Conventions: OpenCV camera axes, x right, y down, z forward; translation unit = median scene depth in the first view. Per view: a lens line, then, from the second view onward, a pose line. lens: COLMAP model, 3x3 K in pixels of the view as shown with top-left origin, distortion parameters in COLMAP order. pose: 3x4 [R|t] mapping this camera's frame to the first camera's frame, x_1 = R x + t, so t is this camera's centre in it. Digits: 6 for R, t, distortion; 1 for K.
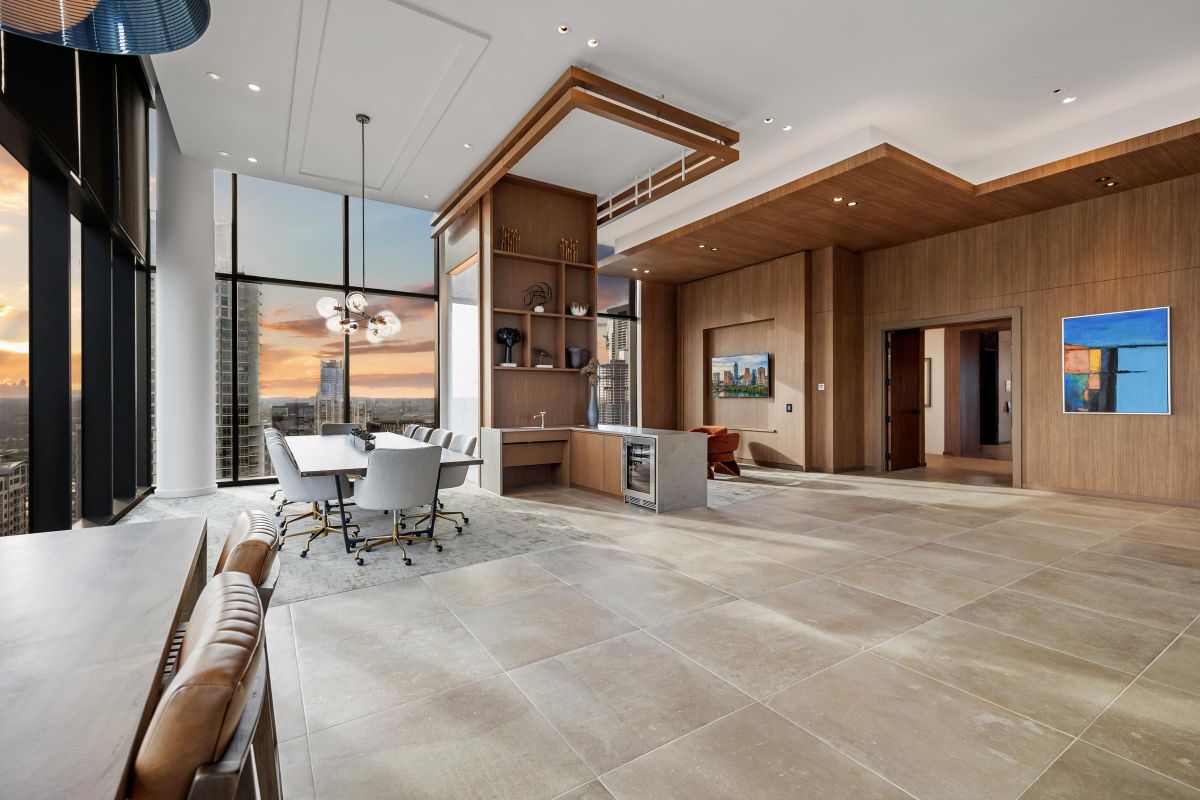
lens RADIAL K [[526.9, 0, 600.5], [0, 526.9, 403.2], [0, 0, 1]] dist [-0.015151, 0.000076]
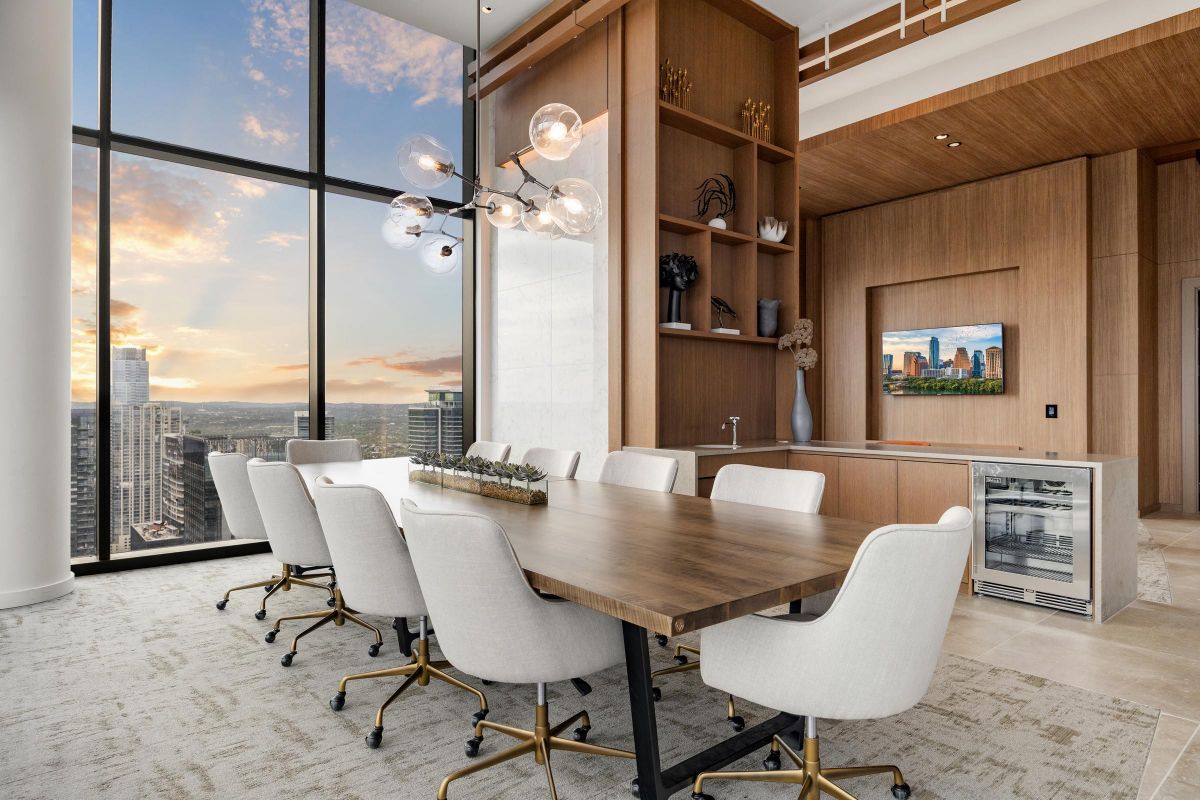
lens RADIAL K [[688.5, 0, 601.7], [0, 688.5, 408.6], [0, 0, 1]] dist [-0.000232, -0.001145]
pose [[0.991934, 0.003617, 0.126708, -0.305669], [-0.003723, 0.999993, 0.000604, 0.008403], [-0.126705, -0.001071, 0.991940, 0.300389]]
